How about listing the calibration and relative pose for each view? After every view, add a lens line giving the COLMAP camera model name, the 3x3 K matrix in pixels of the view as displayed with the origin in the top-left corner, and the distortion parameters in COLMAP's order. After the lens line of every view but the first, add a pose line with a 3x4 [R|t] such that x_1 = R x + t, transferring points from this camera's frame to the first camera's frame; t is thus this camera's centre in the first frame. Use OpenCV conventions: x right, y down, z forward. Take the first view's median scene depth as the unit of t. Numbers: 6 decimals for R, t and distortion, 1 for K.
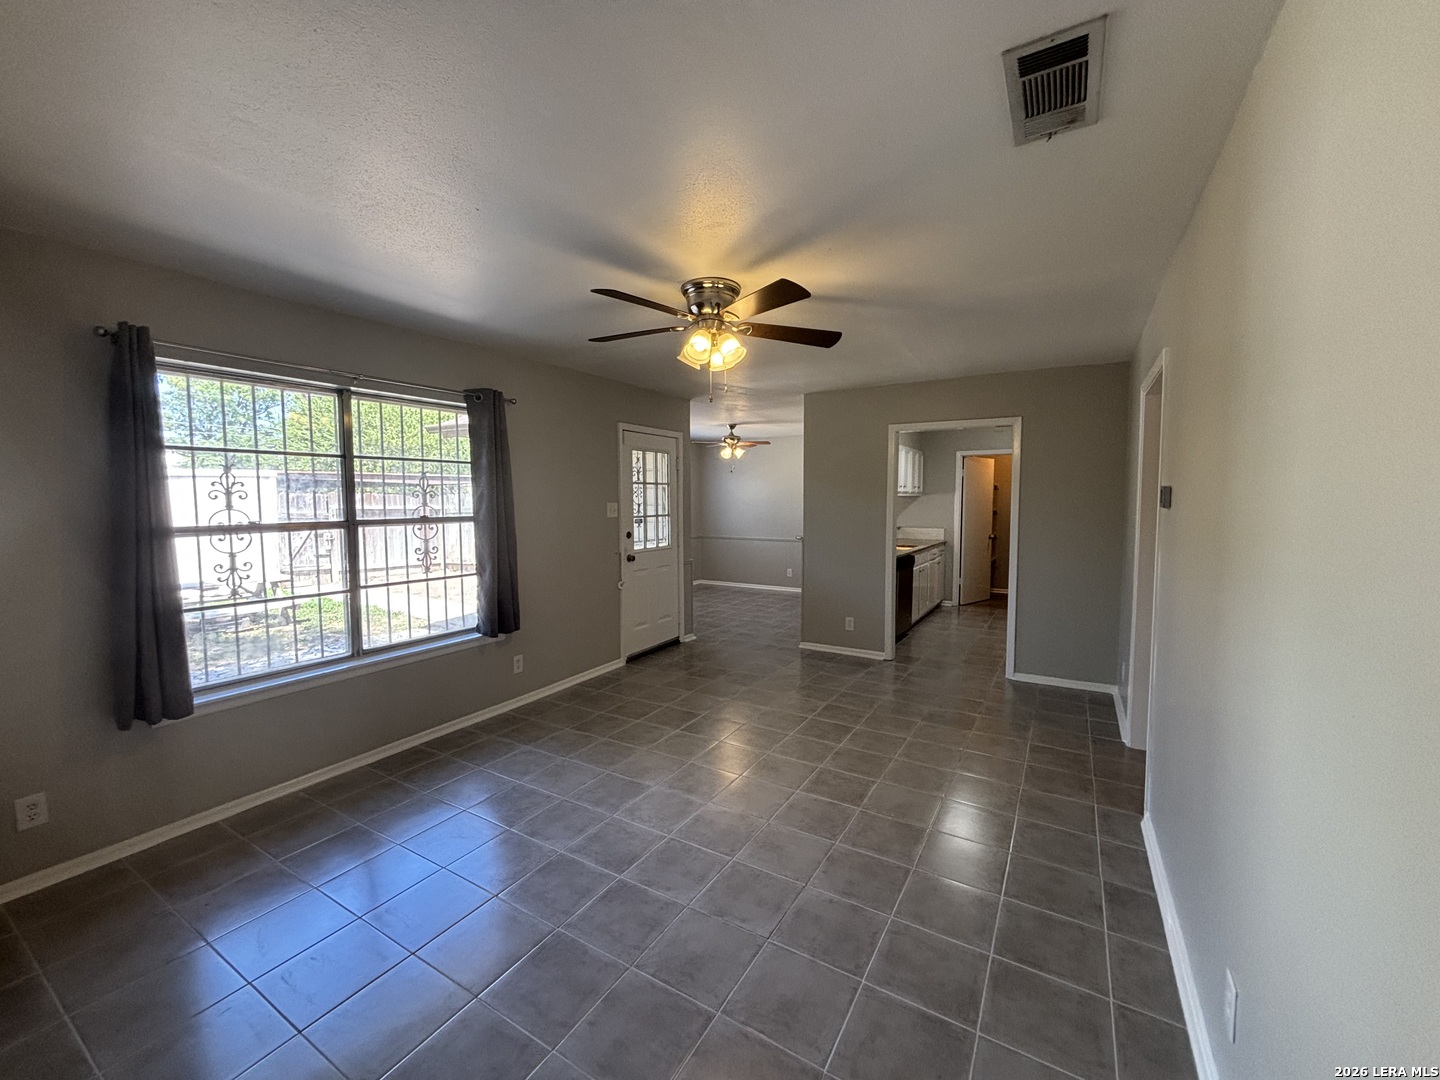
lens RADIAL K [[577.3, 0, 719.4], [0, 577.3, 534.2], [0, 0, 1]] dist [-0.000763, 0.000504]
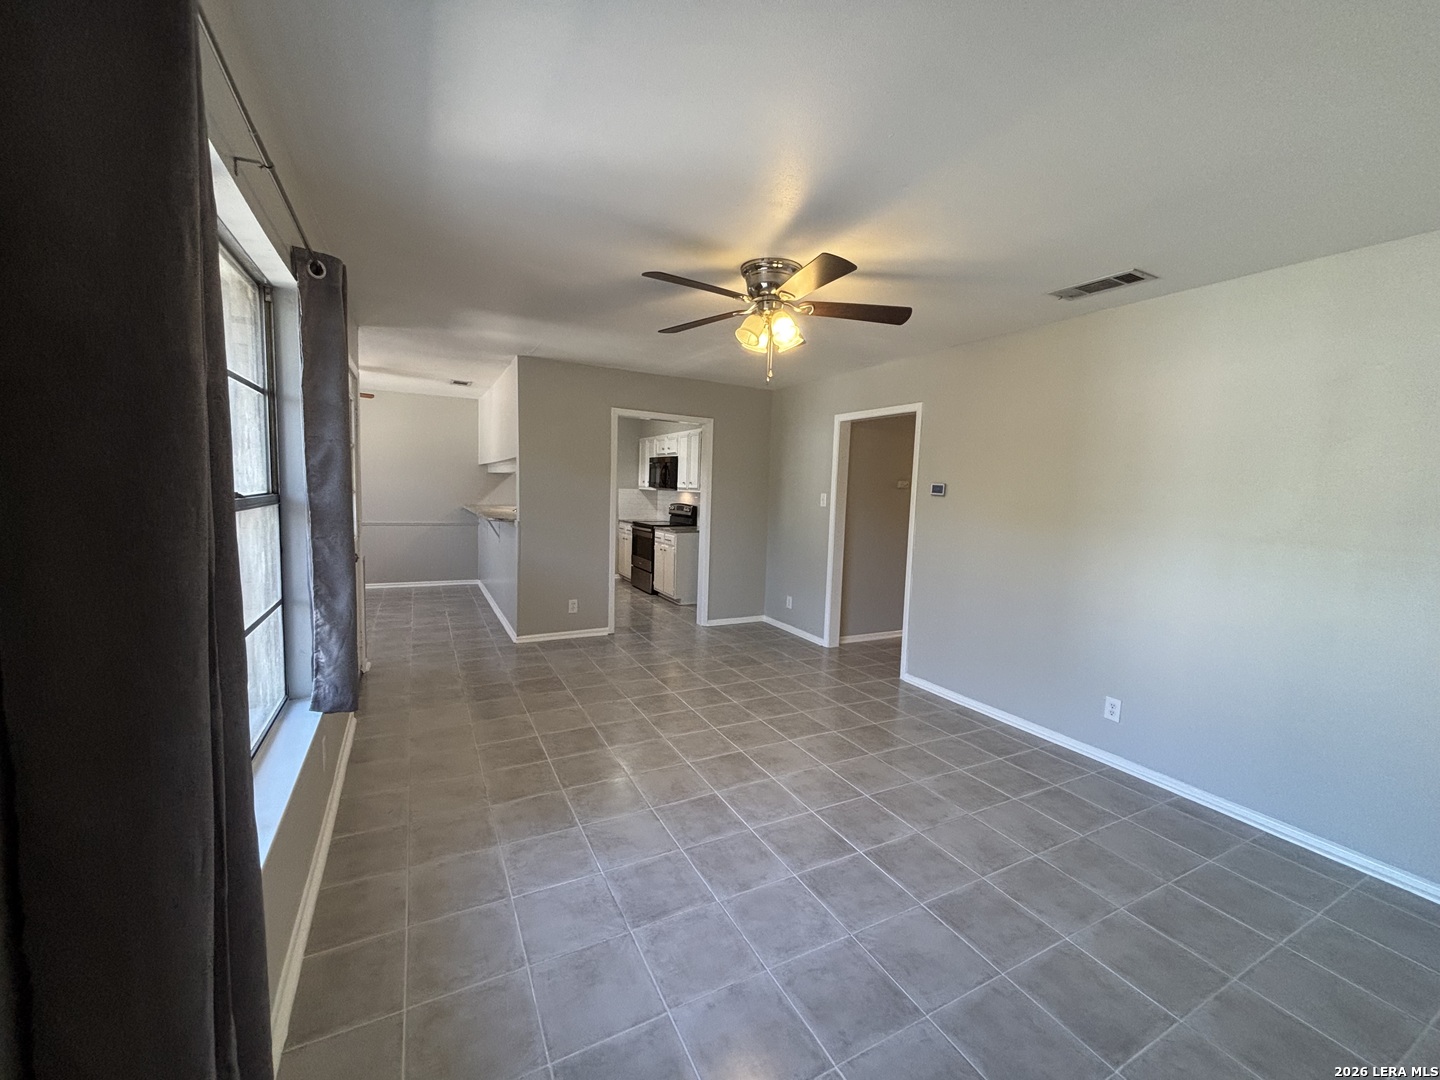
lens RADIAL K [[577.3, 0, 716.9], [0, 577.3, 535.1], [0, 0, 1]] dist [-0.000763, 0.000504]
pose [[0.517842, -0.051927, 0.853899, -0.707040], [0.015074, 0.998555, 0.051583, -0.017455], [-0.855344, -0.013840, 0.517876, 0.424190]]
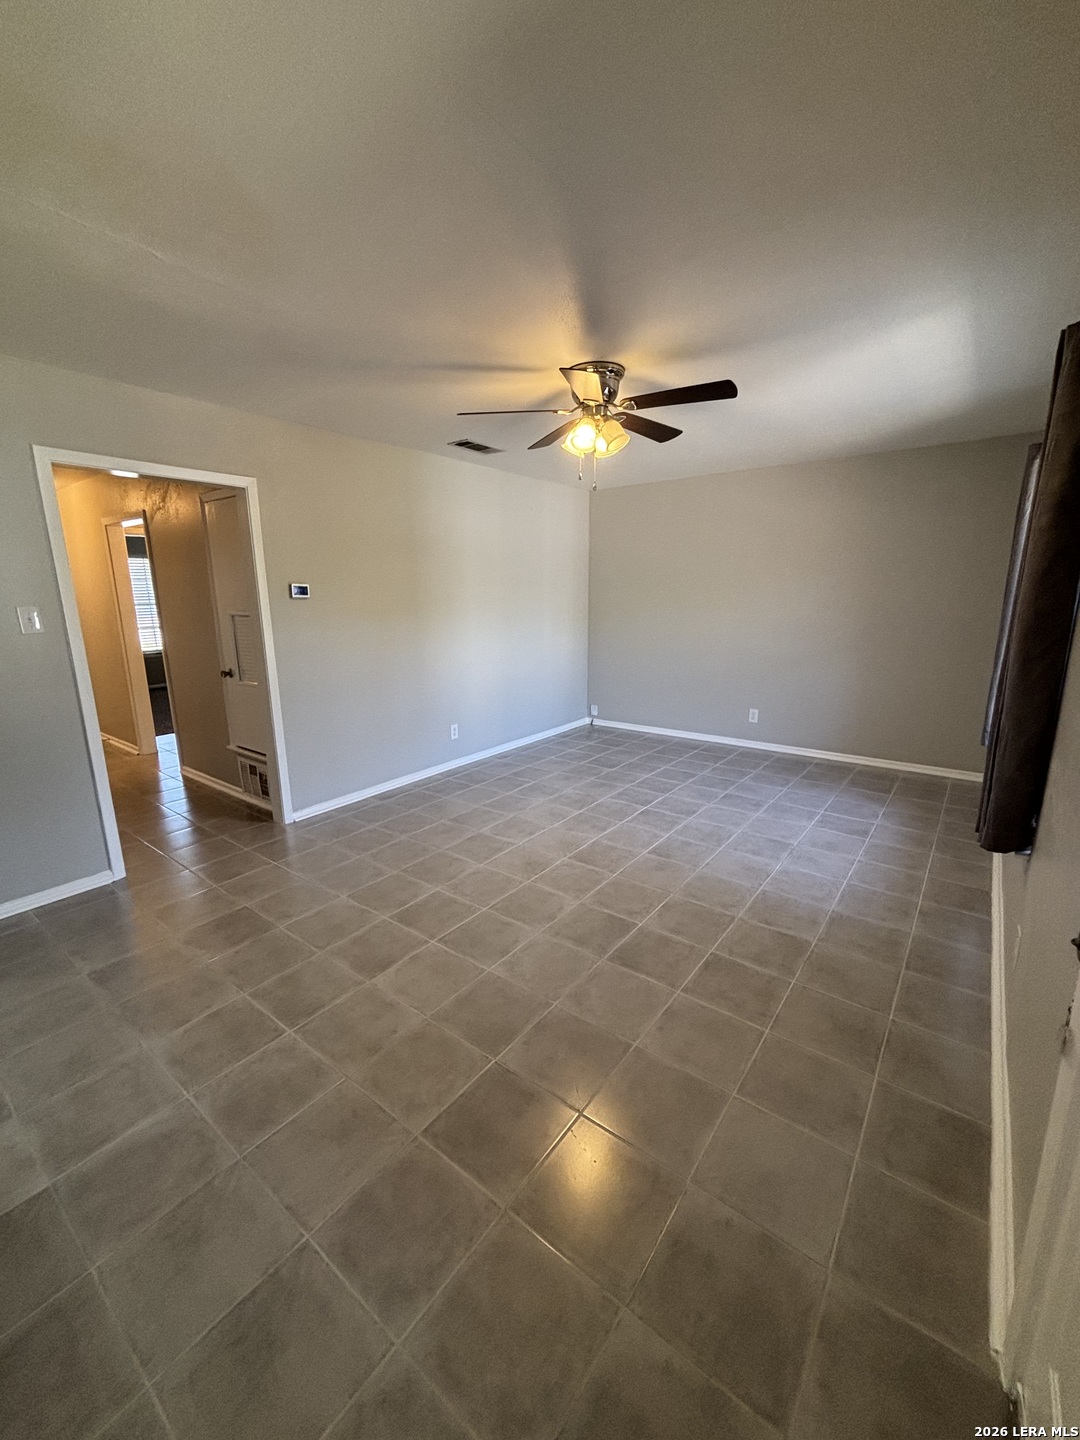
lens RADIAL K [[577.3, 0, 542.6], [0, 577.3, 720.4], [0, 0, 1]] dist [-0.000763, 0.000504]
pose [[-0.994292, -0.006000, 0.106526, -0.028200], [0.023309, 0.962085, 0.271752, -0.088514], [-0.104117, 0.272683, -0.956454, 1.613101]]
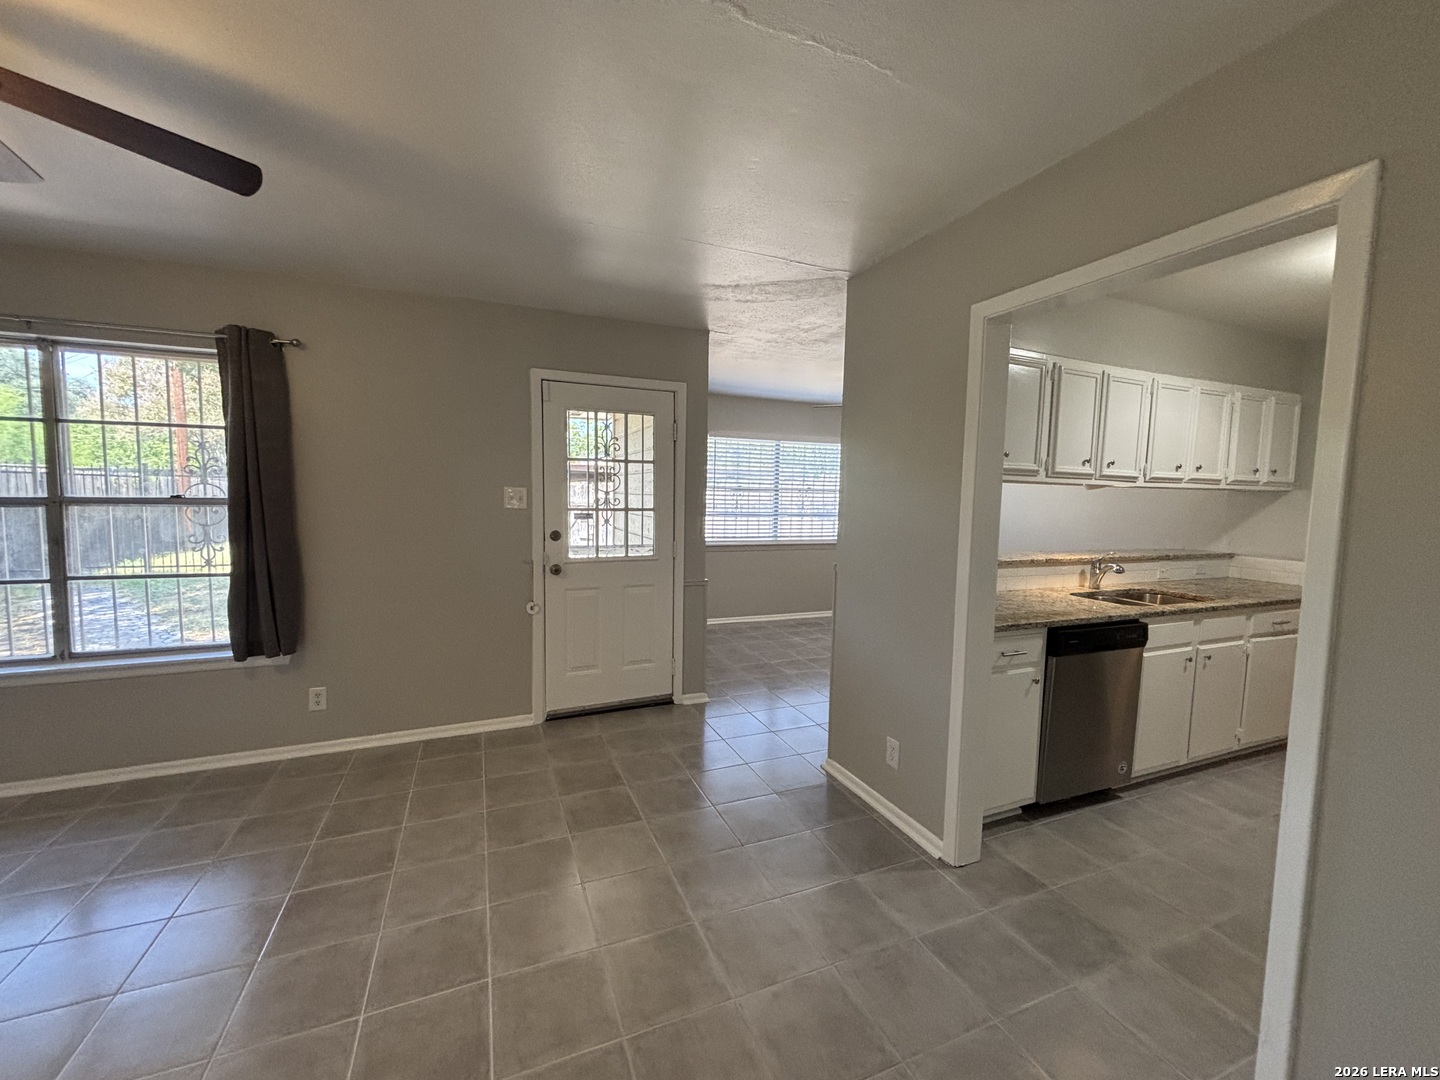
lens RADIAL K [[577.3, 0, 719.8], [0, 577.3, 536.1], [0, 0, 1]] dist [-0.000763, 0.000504]
pose [[0.807762, 0.059028, -0.586546, 0.562891], [-0.054650, 0.998188, 0.025193, -0.036731], [0.586970, 0.011705, 0.809524, 0.792246]]
